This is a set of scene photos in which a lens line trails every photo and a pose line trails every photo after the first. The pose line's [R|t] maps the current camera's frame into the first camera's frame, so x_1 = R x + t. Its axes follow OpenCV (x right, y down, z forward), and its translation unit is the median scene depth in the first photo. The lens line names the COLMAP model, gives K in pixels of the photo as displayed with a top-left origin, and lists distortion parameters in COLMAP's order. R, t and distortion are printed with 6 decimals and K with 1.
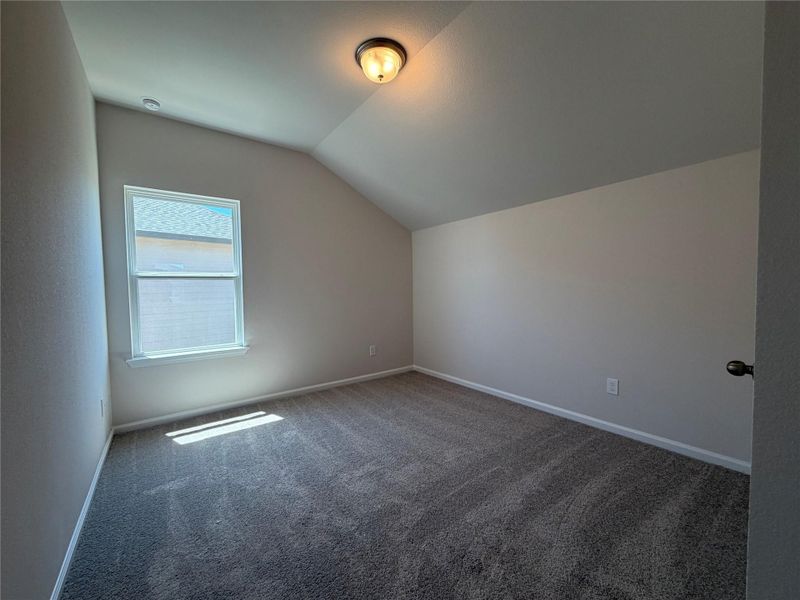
lens RADIAL K [[321.4, 0, 399.3], [0, 321.4, 296.3], [0, 0, 1]] dist [0.002841, 0.000005]
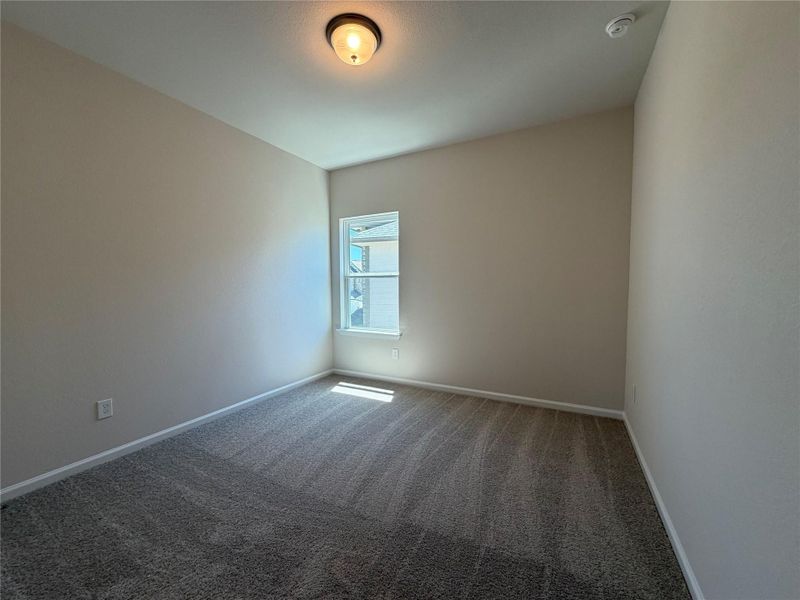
lens RADIAL K [[321.4, 0, 397.6], [0, 321.4, 301.9], [0, 0, 1]] dist [0.002841, 0.000005]
pose [[0.404460, 0.052600, -0.913042, 0.592485], [-0.021410, 0.998616, 0.048046, -0.019558], [0.914305, 0.000115, 0.405026, 0.519461]]
